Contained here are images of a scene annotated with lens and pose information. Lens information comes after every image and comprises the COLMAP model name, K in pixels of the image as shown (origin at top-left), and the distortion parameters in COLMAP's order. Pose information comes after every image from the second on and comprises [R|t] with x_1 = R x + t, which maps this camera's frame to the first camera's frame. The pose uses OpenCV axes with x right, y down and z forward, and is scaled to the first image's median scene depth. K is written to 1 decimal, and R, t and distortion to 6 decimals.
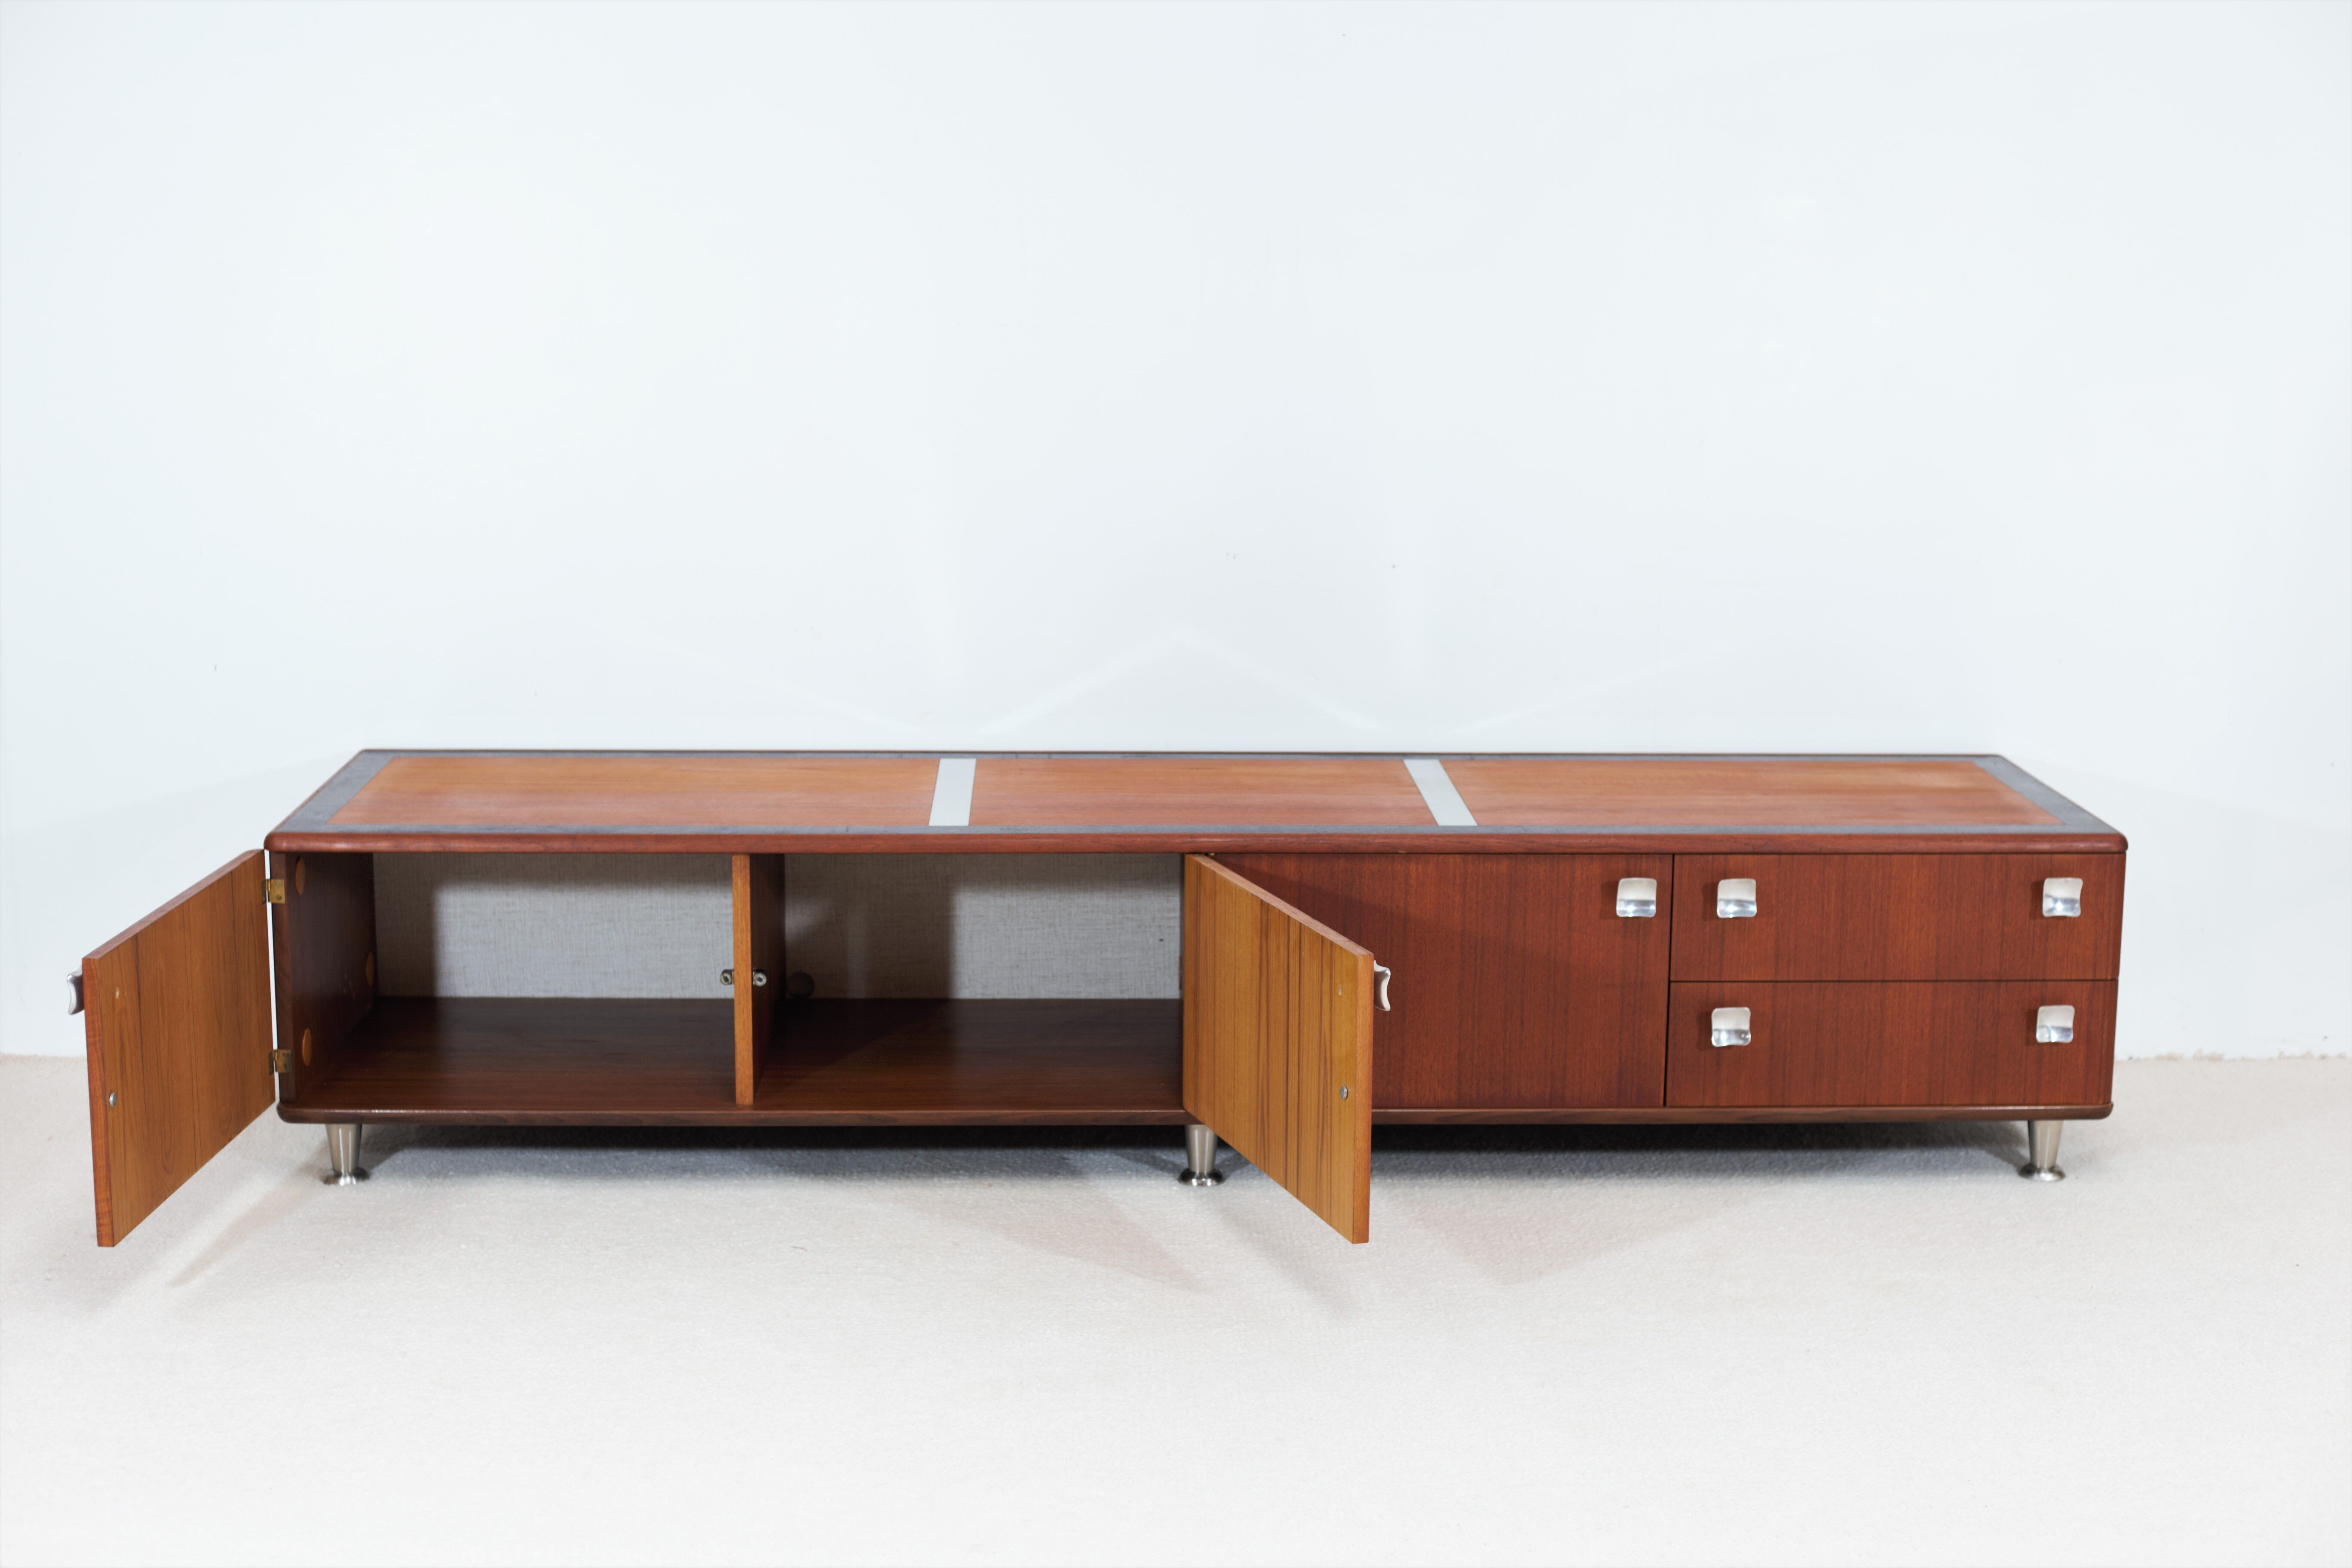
lens RADIAL K [[3470.5, 0, 1176.0], [0, 3470.5, 784.0], [0, 0, 1]] dist [-0.108565, -0.059582]
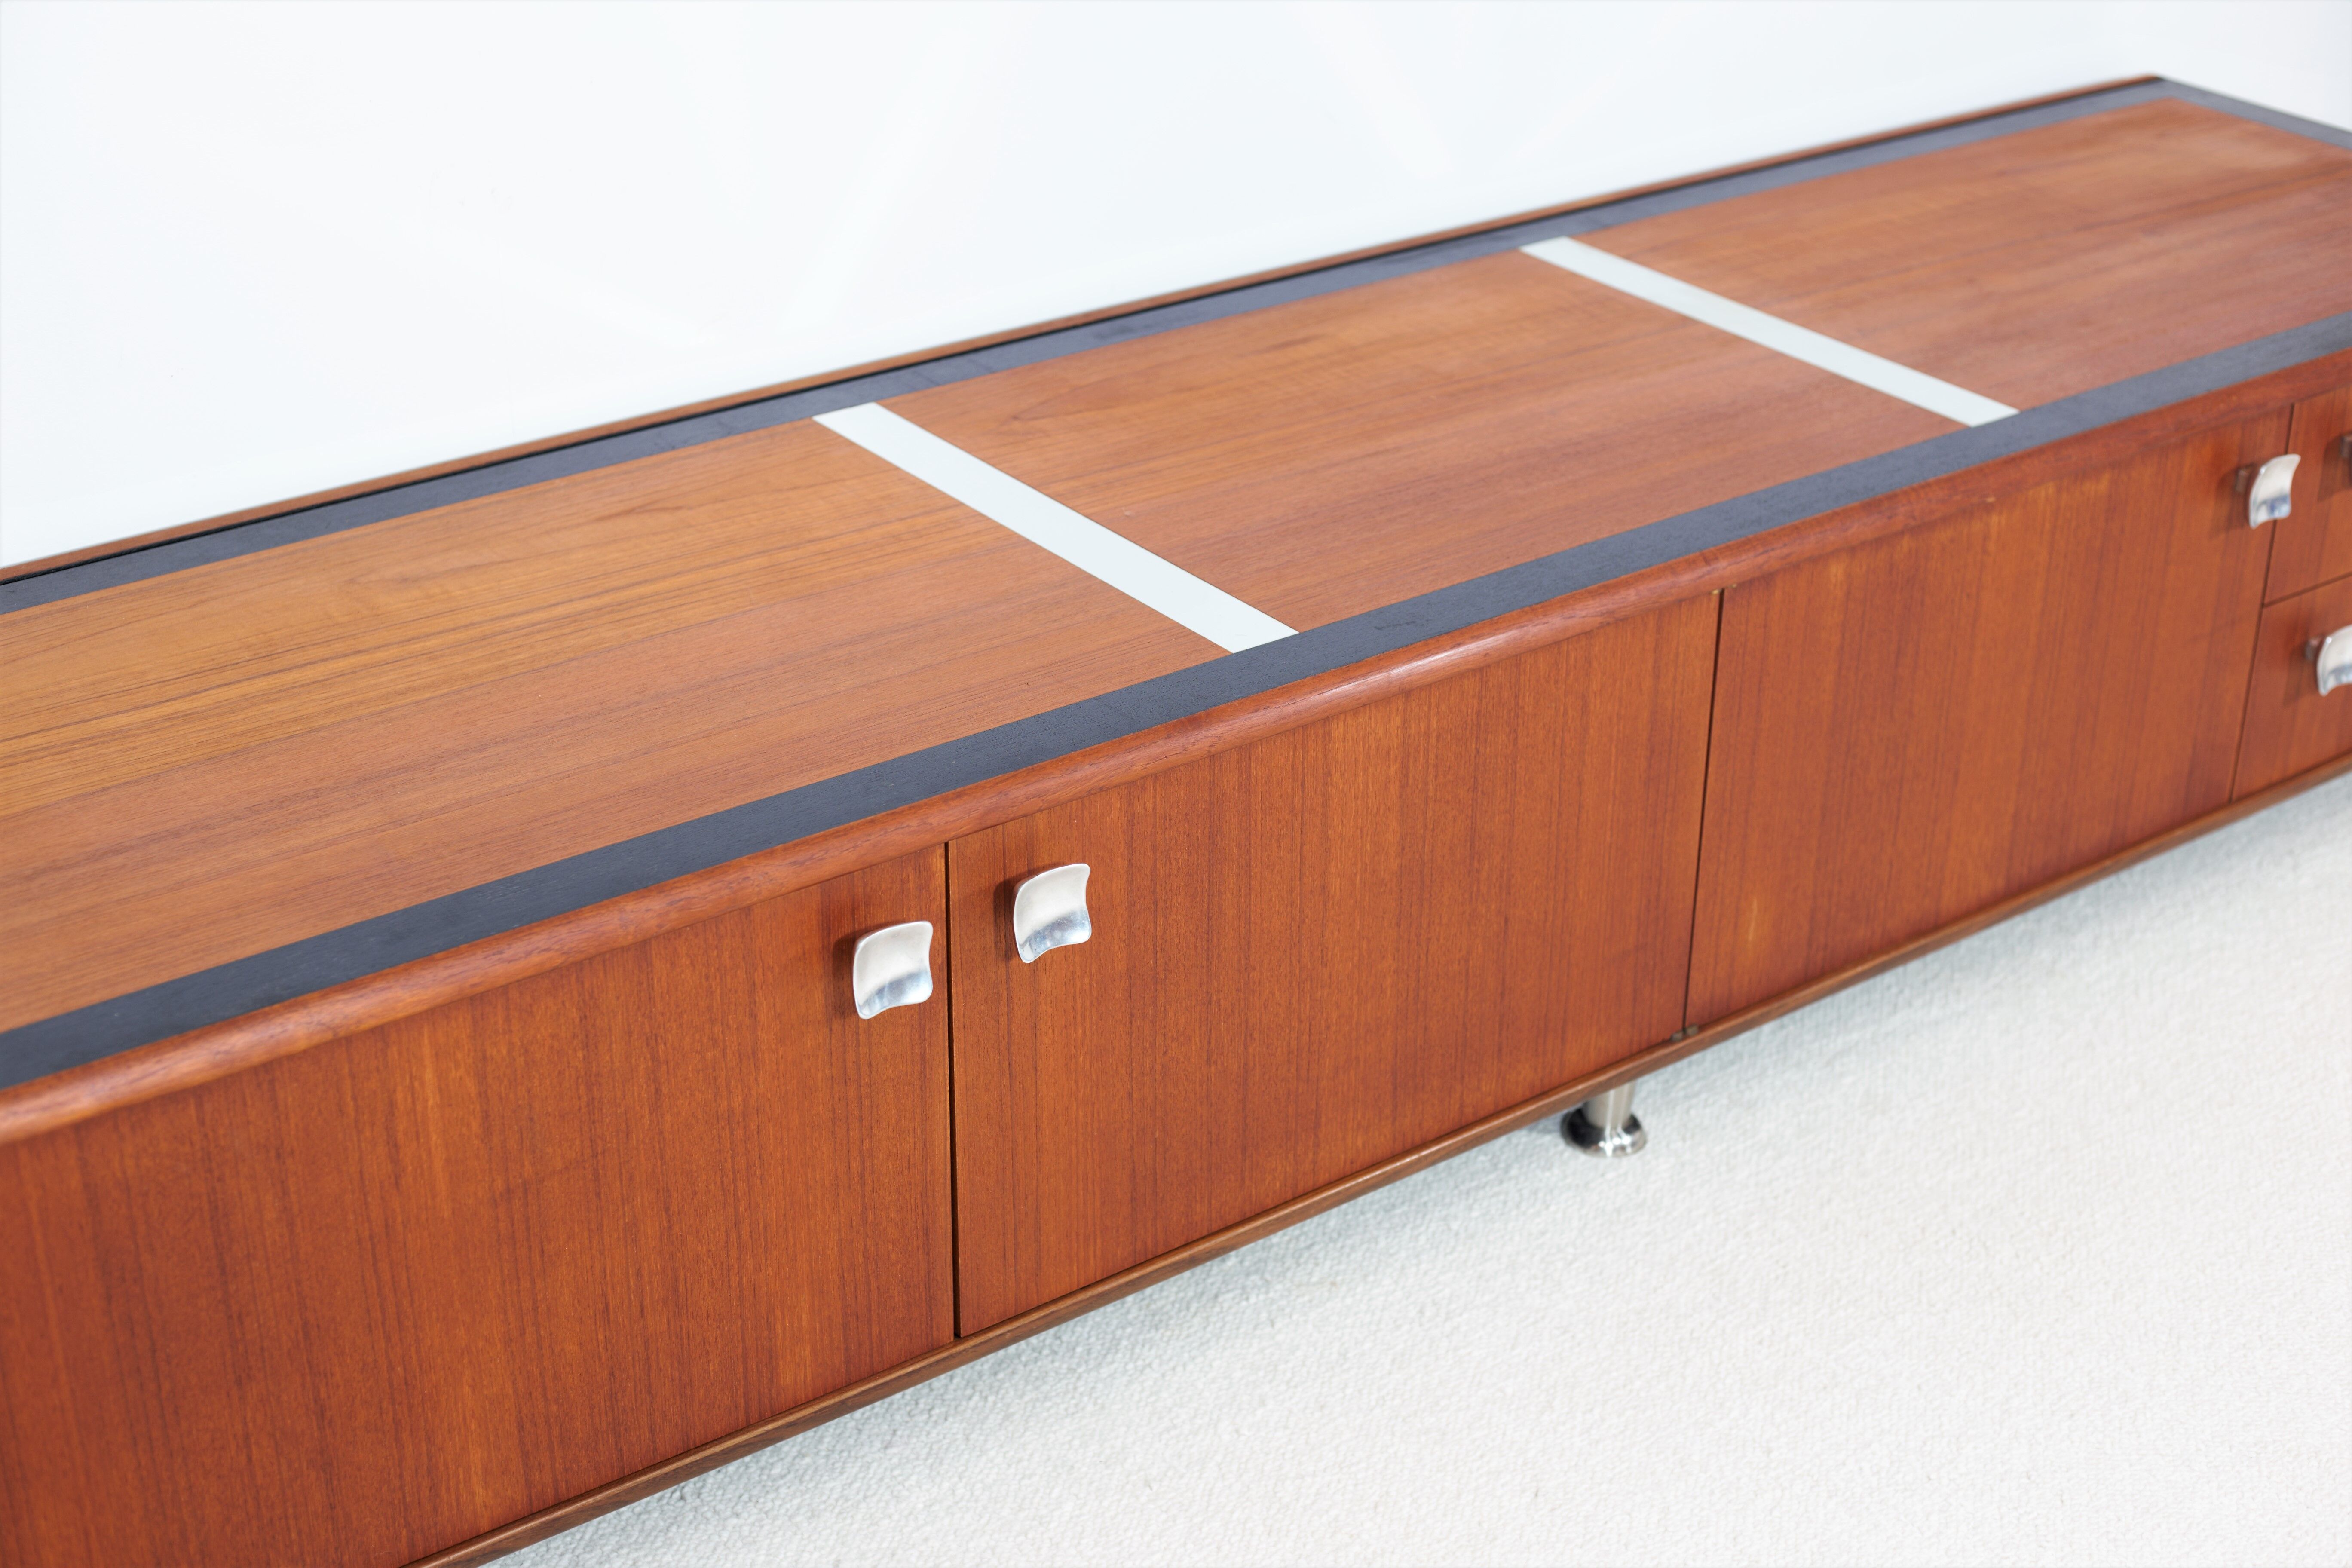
lens RADIAL K [[3470.5, 0, 1176.0], [0, 3470.5, 784.0], [0, 0, 1]] dist [-0.108565, -0.059582]
pose [[0.819891, -0.257096, 0.511547, -0.318467], [0.101201, 0.944513, 0.312496, -0.116848], [-0.563504, -0.204443, 0.800416, 0.627405]]
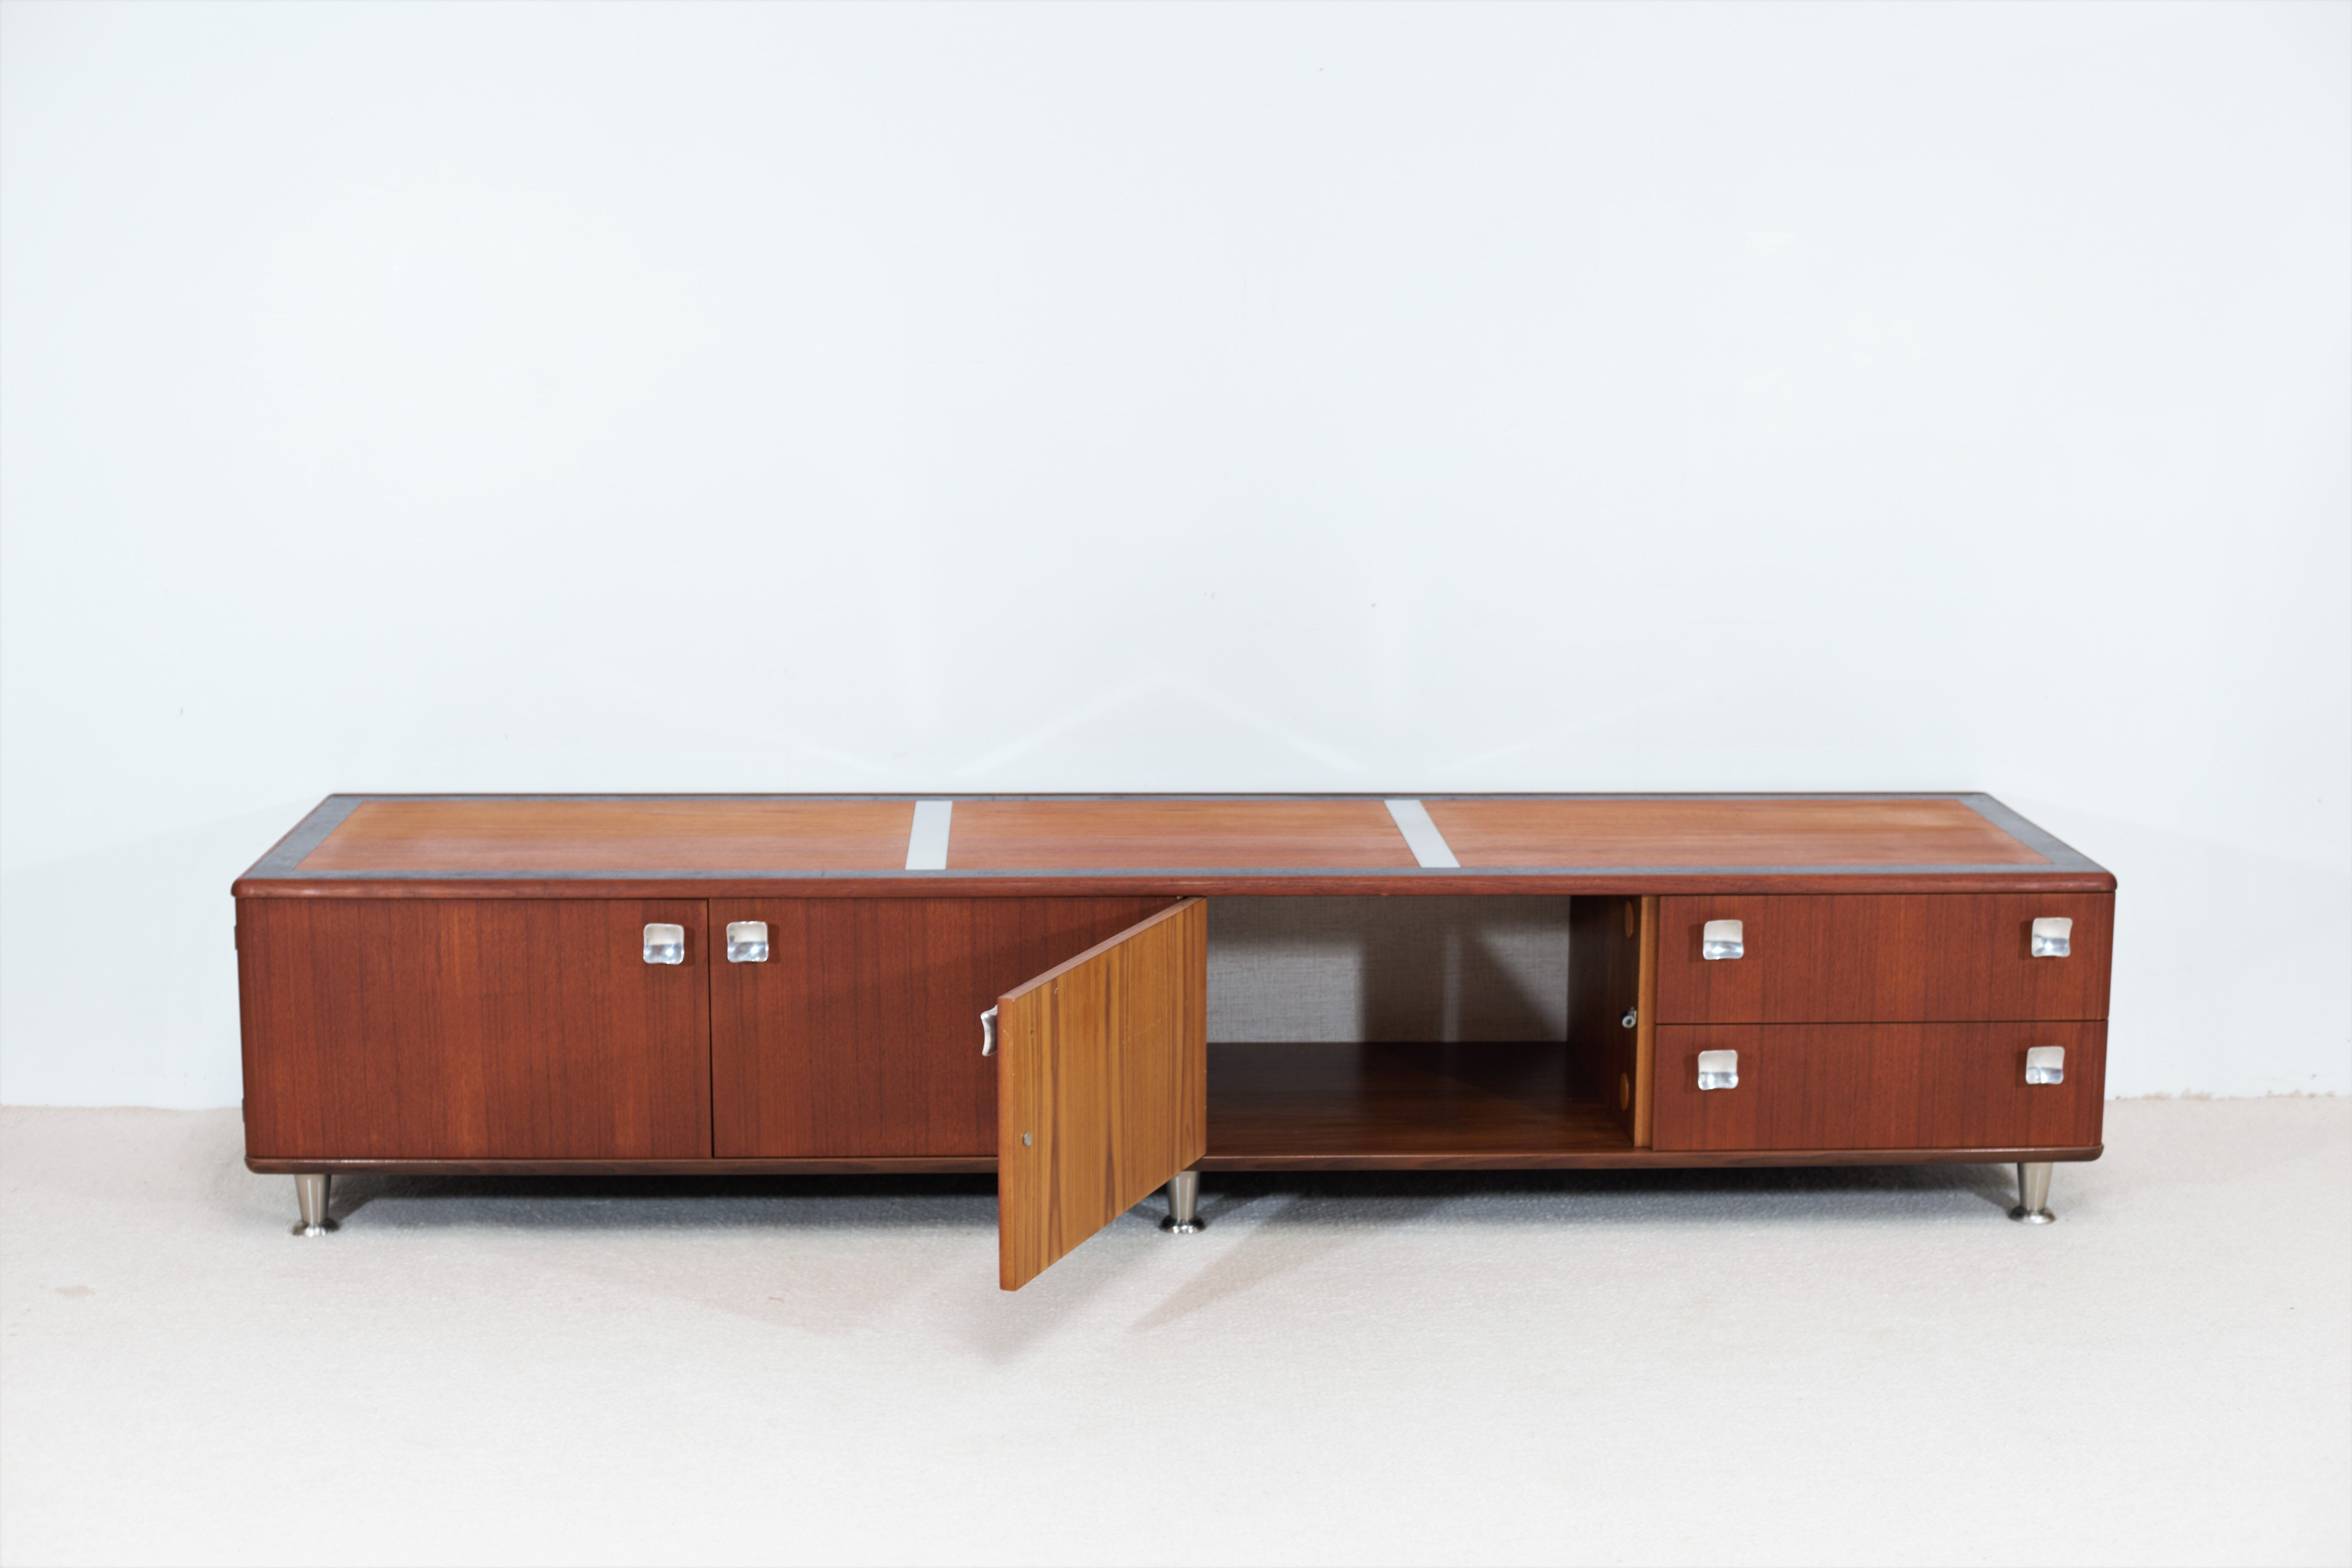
lens RADIAL K [[3470.5, 0, 1176.0], [0, 3470.5, 784.0], [0, 0, 1]] dist [-0.108565, -0.059582]
pose [[0.999950, -0.003719, 0.009302, -0.003338], [0.003812, 0.999942, -0.010040, -0.002134], [-0.009264, 0.010075, 0.999906, 0.011917]]
